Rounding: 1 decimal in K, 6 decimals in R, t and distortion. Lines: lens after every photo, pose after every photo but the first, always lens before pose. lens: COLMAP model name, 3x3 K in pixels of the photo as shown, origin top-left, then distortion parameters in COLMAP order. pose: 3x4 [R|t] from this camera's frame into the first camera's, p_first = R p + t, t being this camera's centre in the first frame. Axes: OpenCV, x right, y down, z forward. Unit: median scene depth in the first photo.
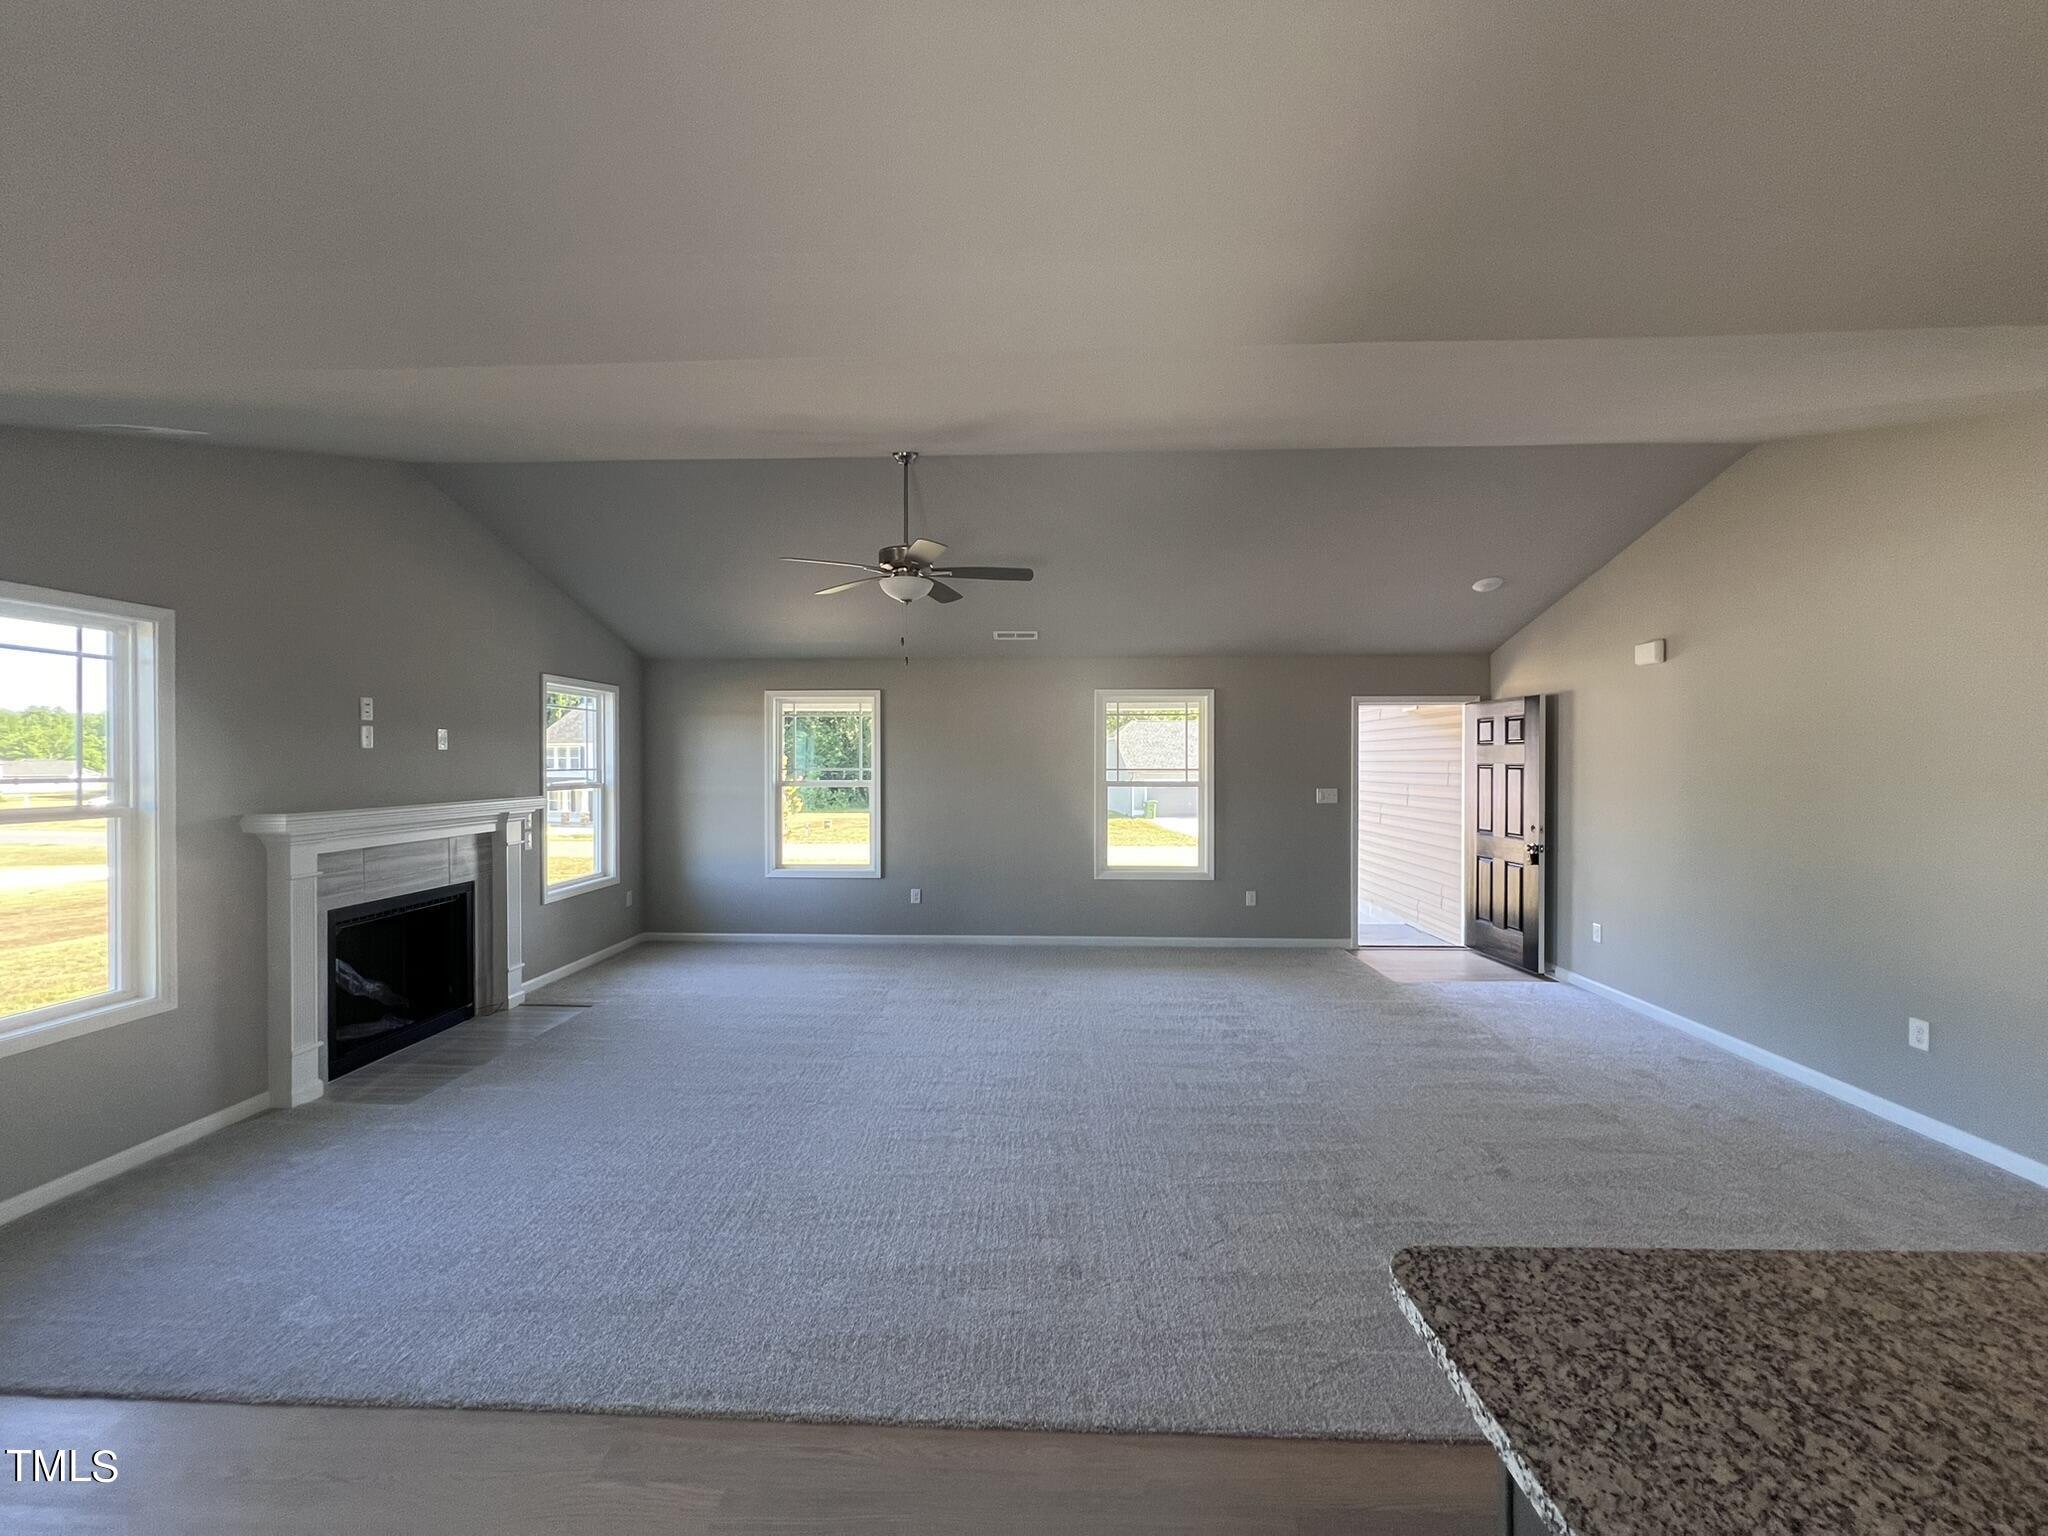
lens RADIAL K [[821.2, 0, 1017.7], [0, 821.2, 767.6], [0, 0, 1]] dist [-0.002688, 0.000202]
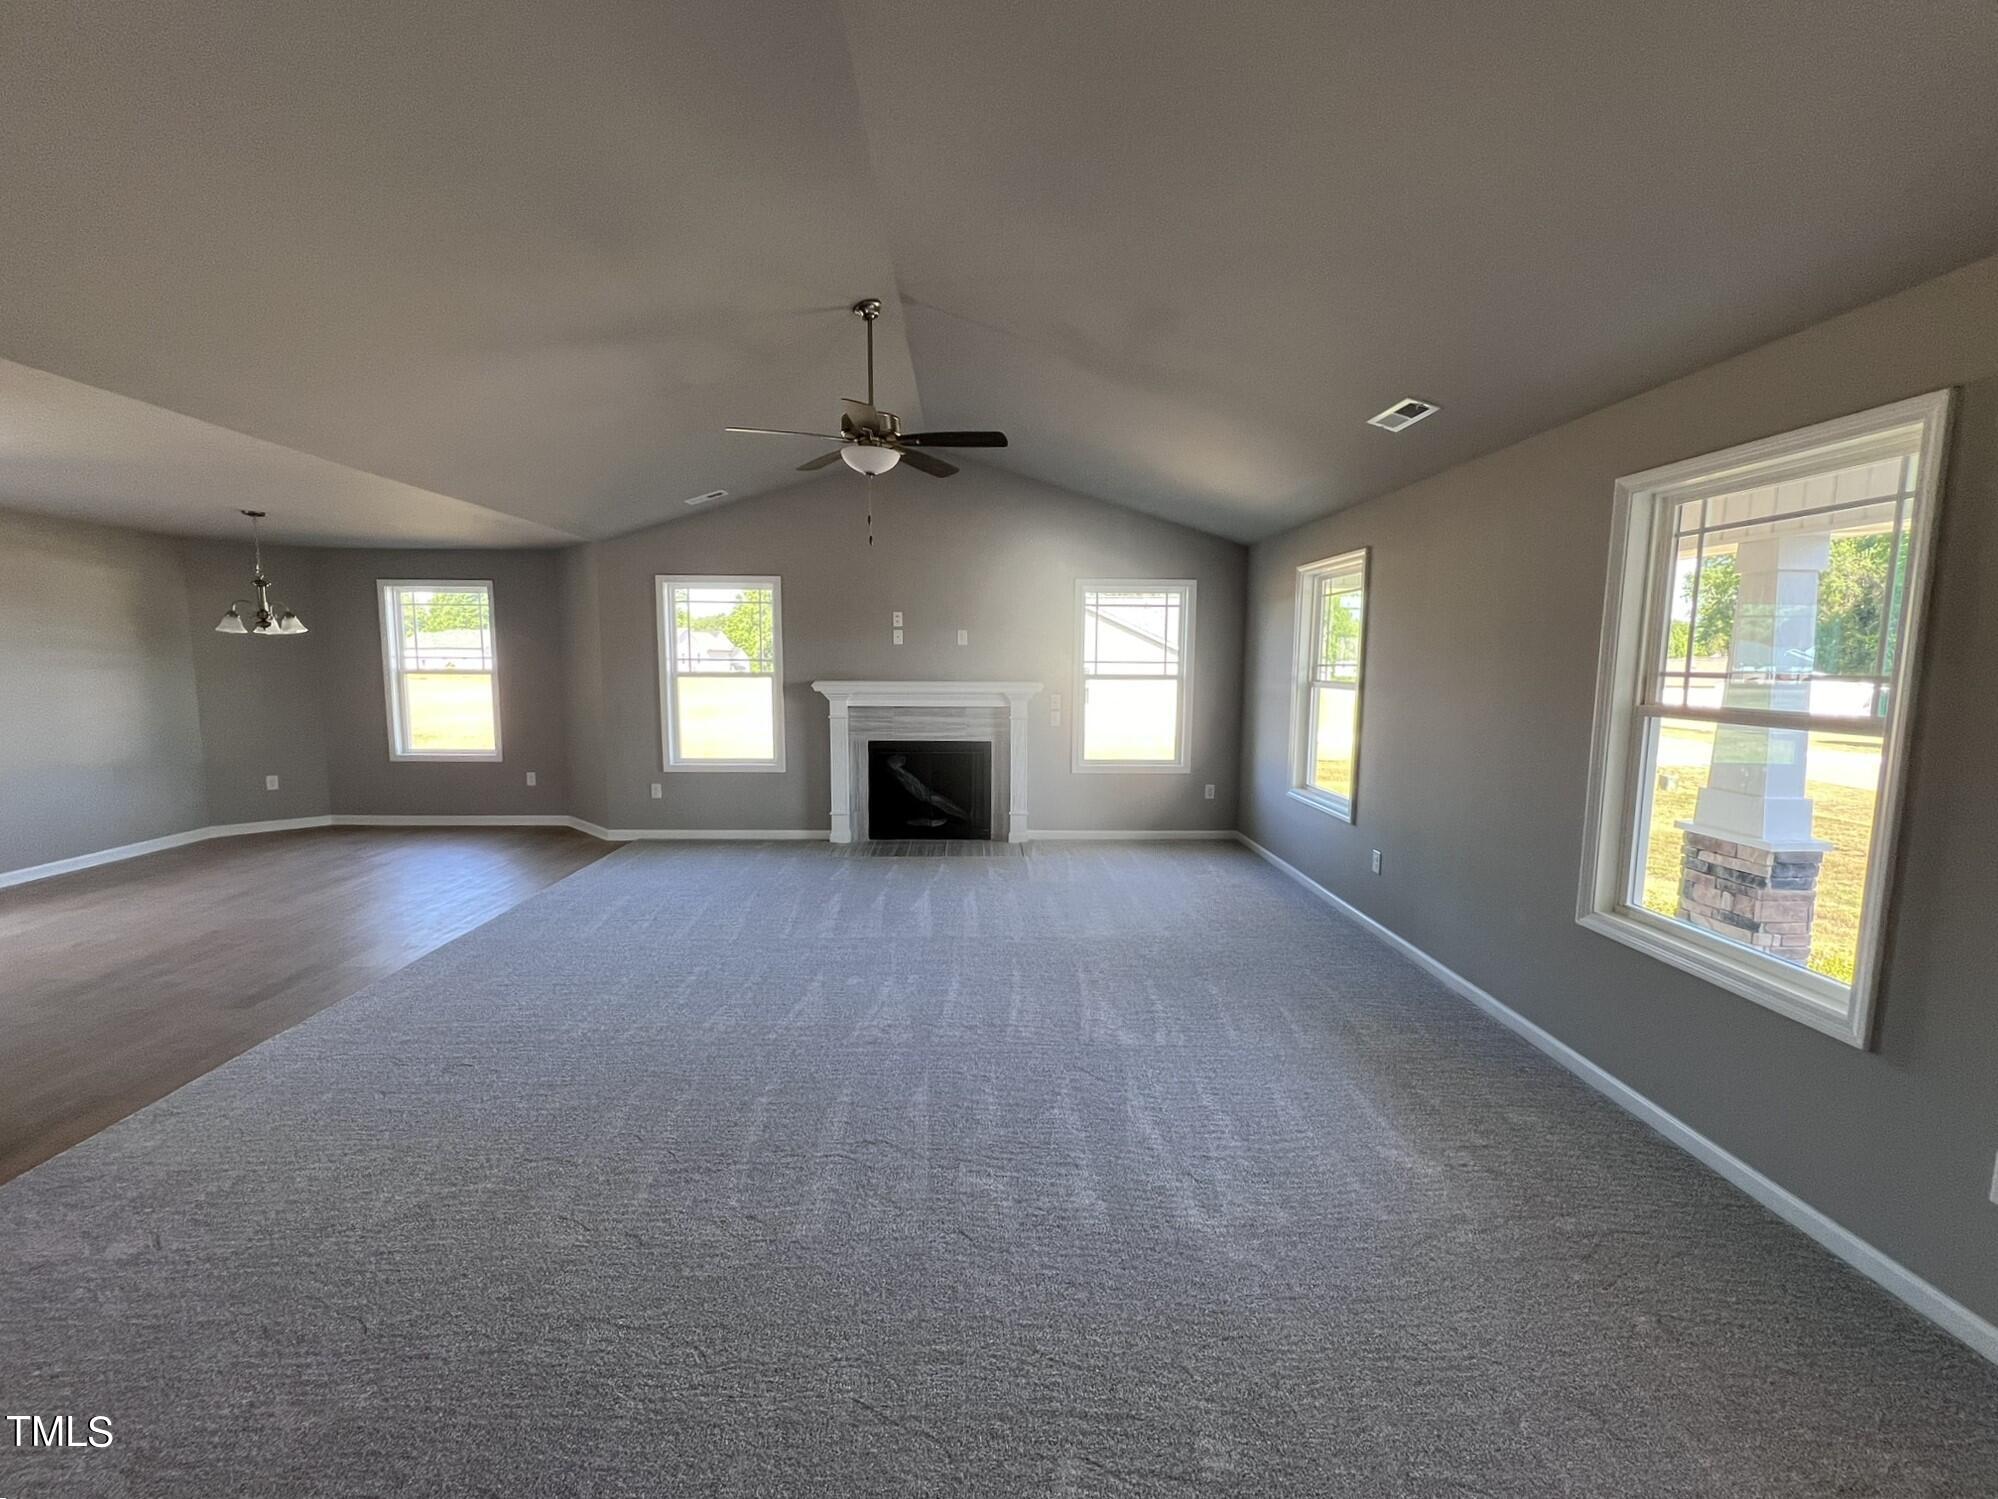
lens RADIAL K [[821.6, 0, 995.8], [0, 821.6, 753.4], [0, 0, 1]] dist [-0.002476, -0.000322]
pose [[0.070435, 0.117754, -0.990542, 0.808243], [-0.015900, 0.993014, 0.116917, -0.002906], [0.997390, 0.007514, 0.071816, 1.061096]]
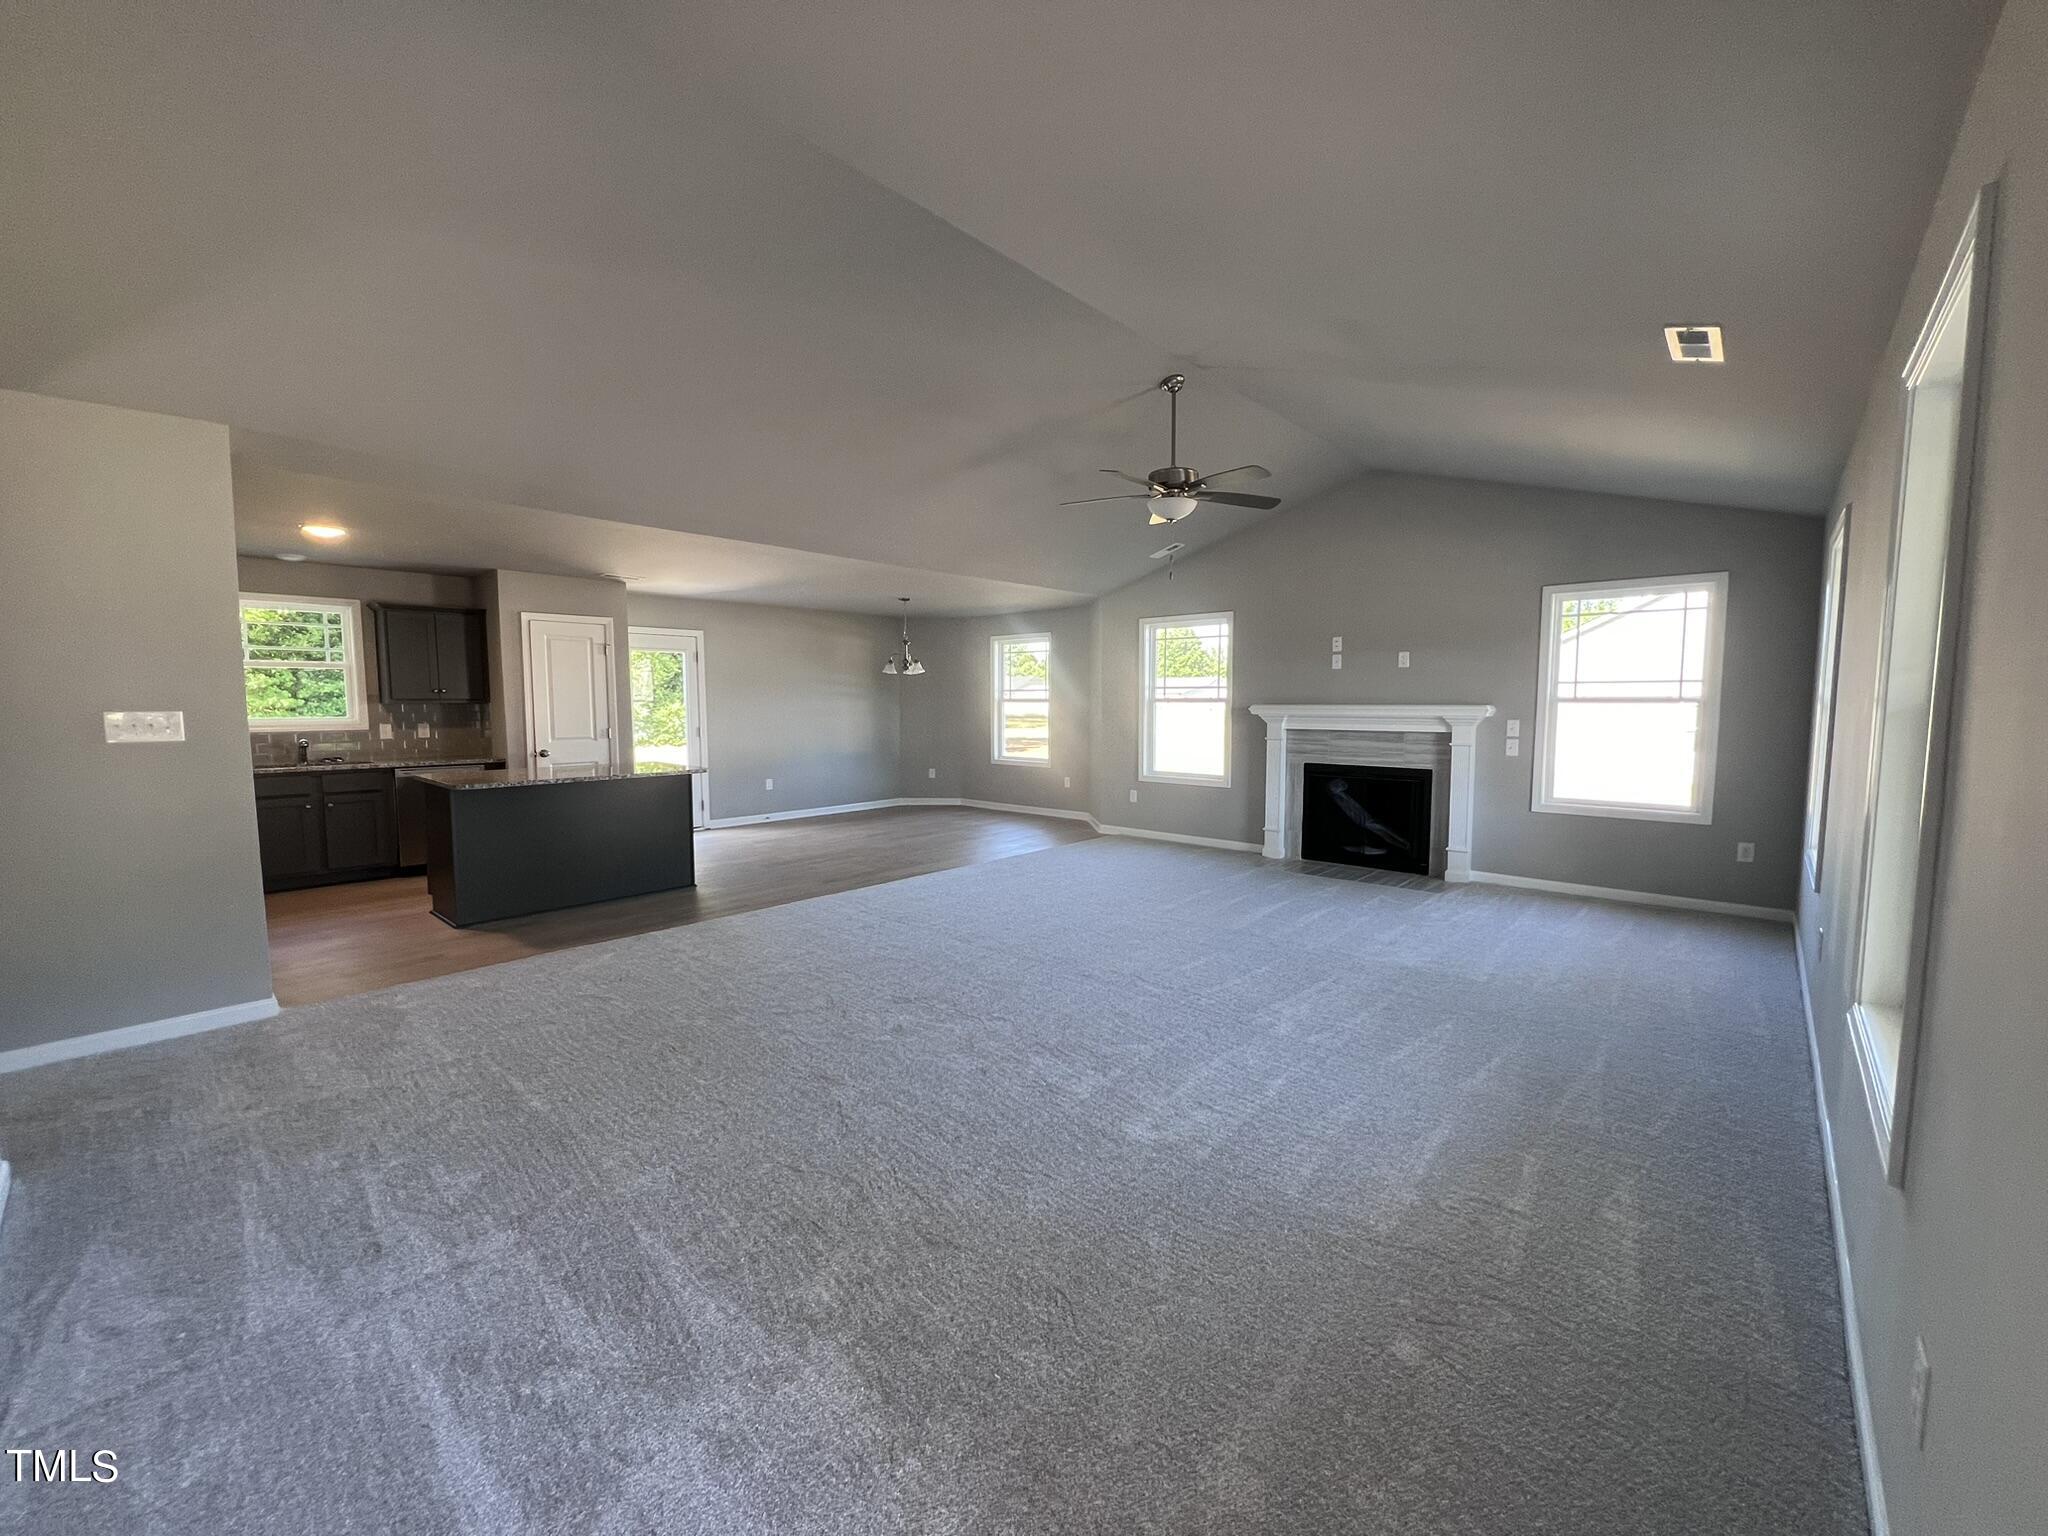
lens RADIAL K [[821.2, 0, 1017.7], [0, 821.2, 767.6], [0, 0, 1]] dist [-0.002688, 0.000202]
pose [[-0.639543, 0.065891, -0.765927, 0.843078], [-0.004513, 0.995981, 0.089451, 0.027572], [0.768742, 0.060665, -0.636675, 1.535193]]
